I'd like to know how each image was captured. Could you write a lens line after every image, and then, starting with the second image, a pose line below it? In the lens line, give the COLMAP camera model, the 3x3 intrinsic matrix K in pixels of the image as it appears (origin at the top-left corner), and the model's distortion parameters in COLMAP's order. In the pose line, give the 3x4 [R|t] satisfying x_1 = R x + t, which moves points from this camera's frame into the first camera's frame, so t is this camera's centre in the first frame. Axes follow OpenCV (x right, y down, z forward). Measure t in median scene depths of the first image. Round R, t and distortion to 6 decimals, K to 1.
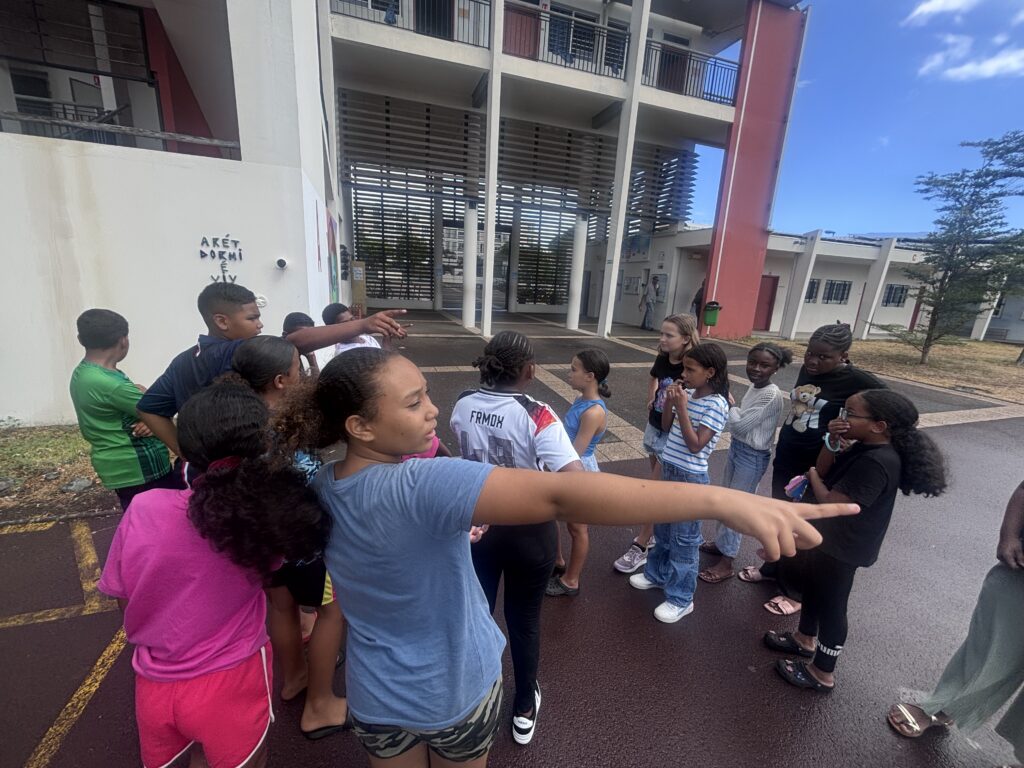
lens RADIAL K [[413.7, 0, 511.1], [0, 413.7, 381.5], [0, 0, 1]] dist [0.002272, 0.000543]
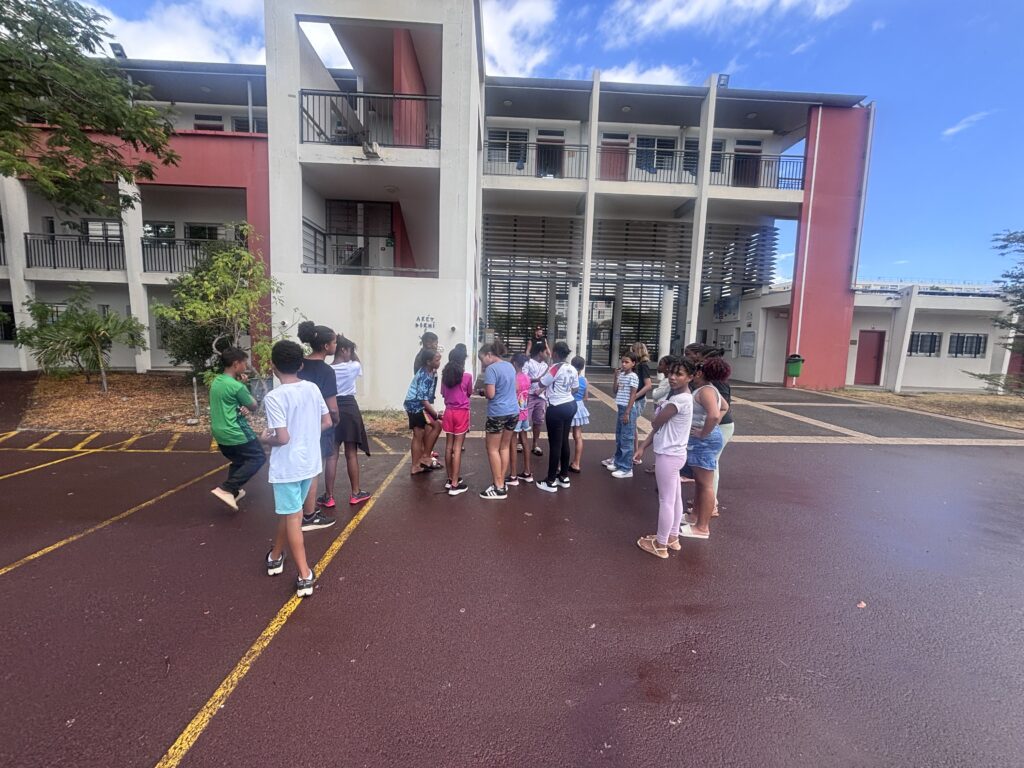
lens RADIAL K [[413.7, 0, 511.1], [0, 413.7, 381.5], [0, 0, 1]] dist [0.002272, 0.000543]
pose [[0.959517, 0.005661, -0.281593, 0.081472], [-0.048847, 0.987992, -0.146581, 0.076908], [0.277382, 0.154402, 0.948272, -0.241184]]
